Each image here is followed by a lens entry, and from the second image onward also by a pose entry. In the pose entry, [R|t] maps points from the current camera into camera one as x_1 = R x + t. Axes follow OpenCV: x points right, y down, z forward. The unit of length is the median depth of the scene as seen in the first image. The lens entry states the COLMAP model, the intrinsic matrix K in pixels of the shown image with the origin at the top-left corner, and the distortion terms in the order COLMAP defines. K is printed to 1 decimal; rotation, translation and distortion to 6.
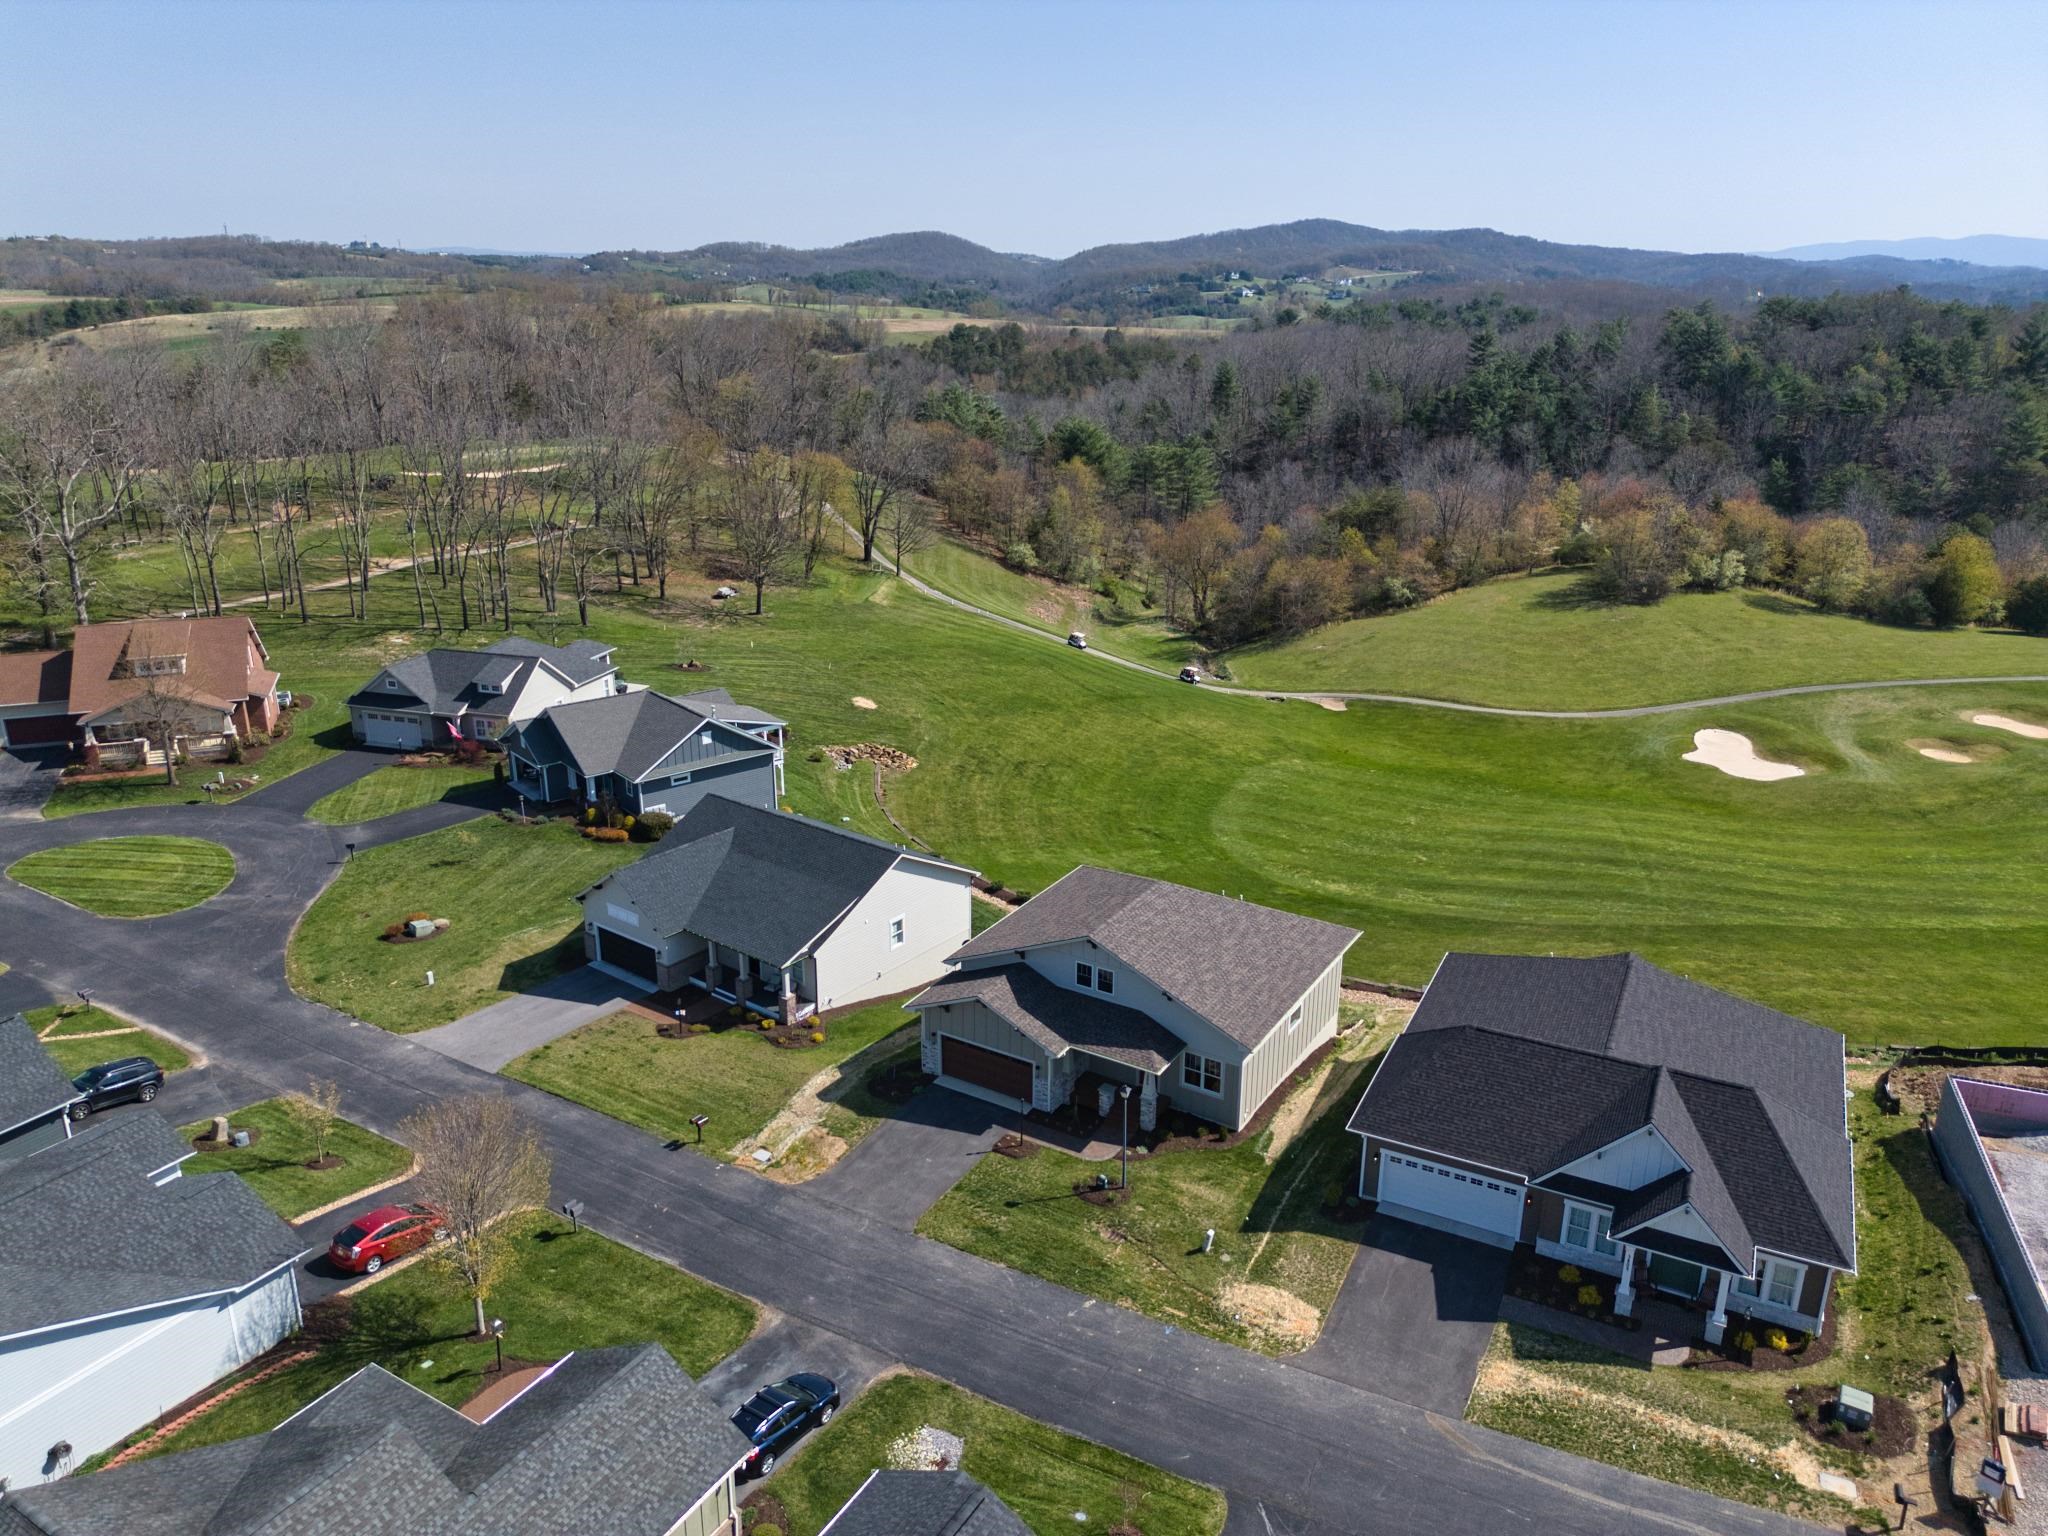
lens RADIAL K [[1439.6, 0, 1029.2], [0, 1439.6, 764.5], [0, 0, 1]] dist [0.067610, -0.062034]
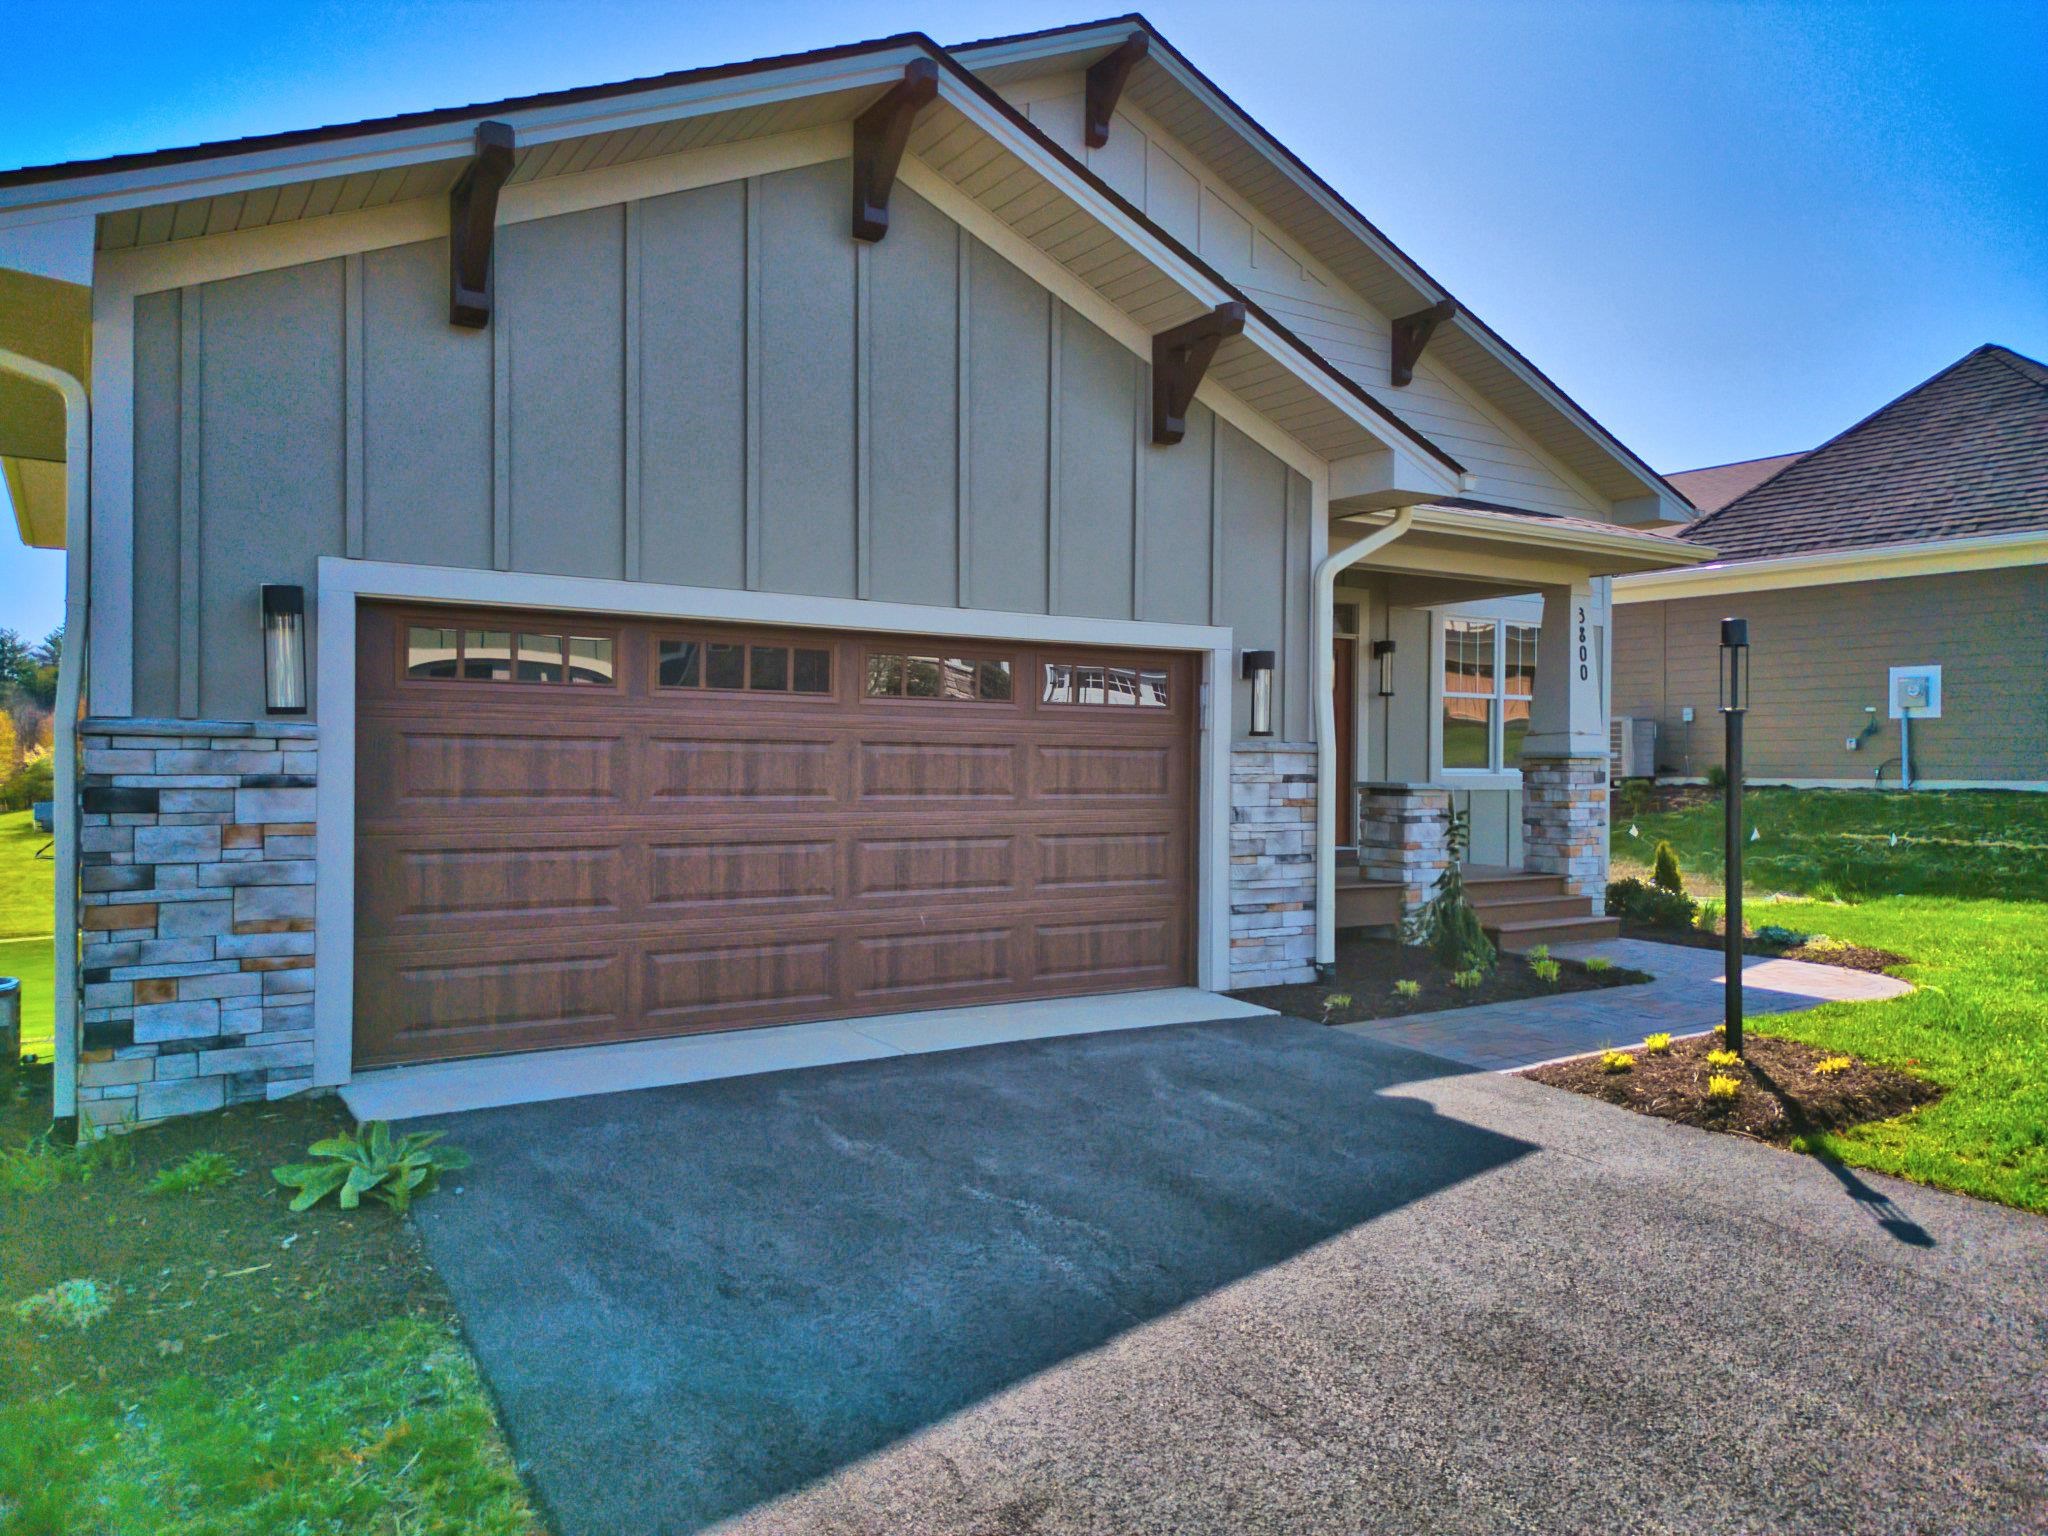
lens RADIAL K [[1439.6, 0, 1029.2], [0, 1439.6, 764.5], [0, 0, 1]] dist [0.067610, -0.062034]
pose [[0.440116, -0.002662, 0.897937, -0.062949], [0.284163, 0.949014, -0.136467, 0.109405], [-0.851792, 0.315222, 0.418433, 0.450043]]
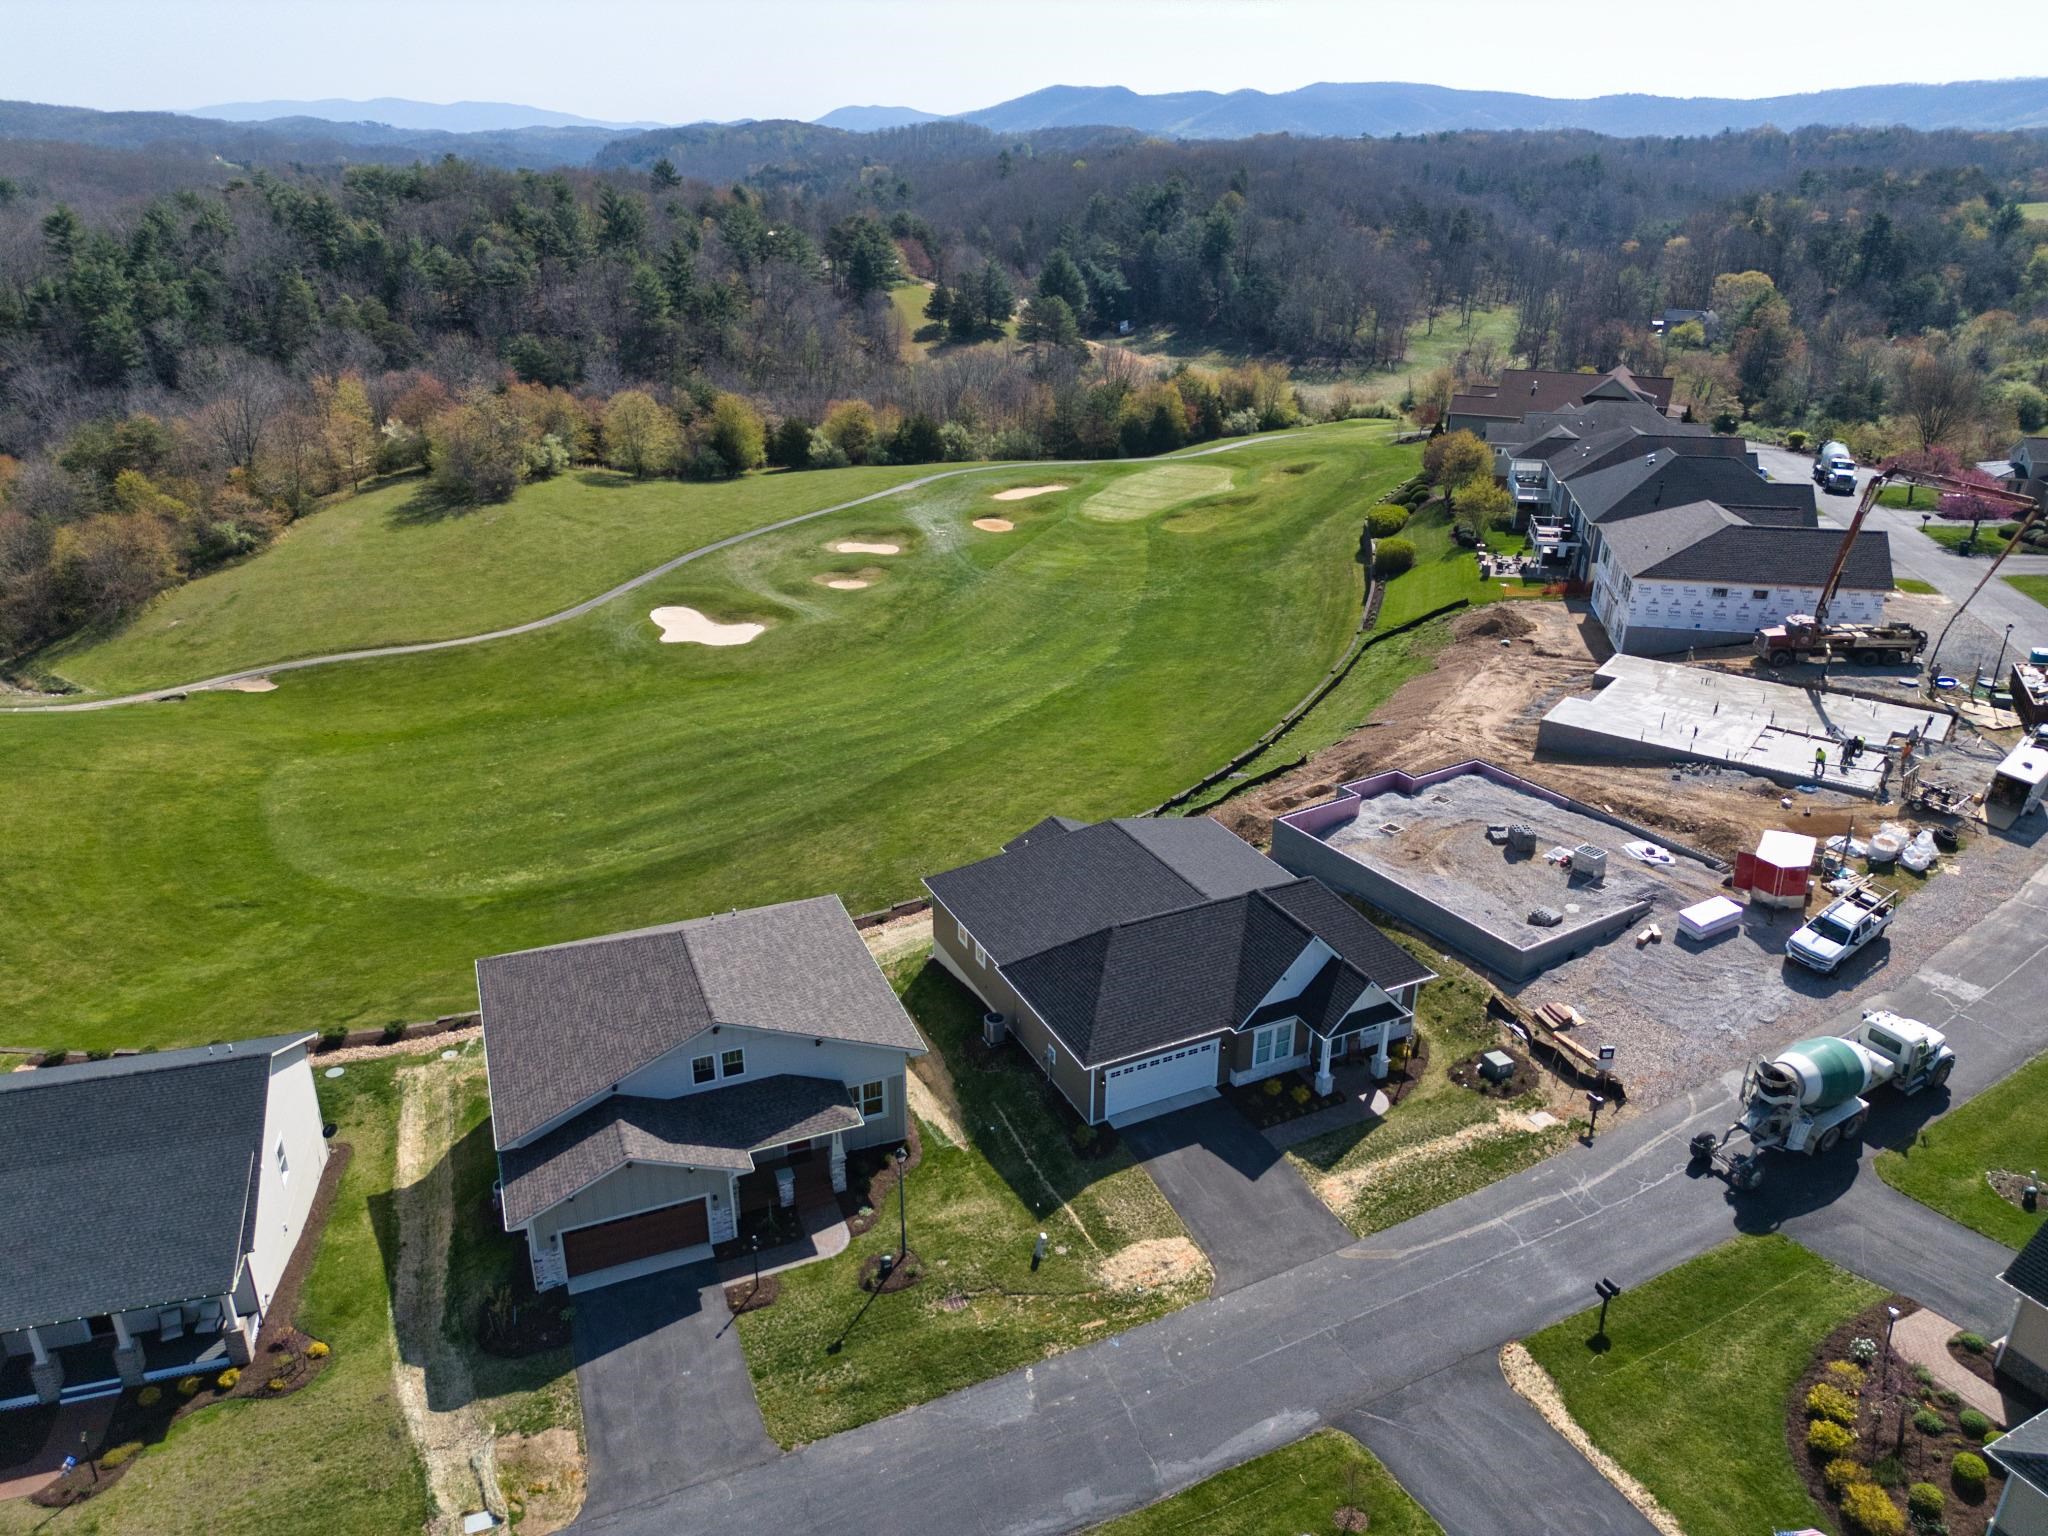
lens RADIAL K [[1439.6, 0, 1029.2], [0, 1439.6, 764.5], [0, 0, 1]] dist [0.067610, -0.062034]
pose [[0.597119, -0.317170, 0.736785, -0.194183], [0.255252, 0.945895, 0.200322, -0.065448], [-0.760458, 0.068450, 0.645770, 0.149294]]
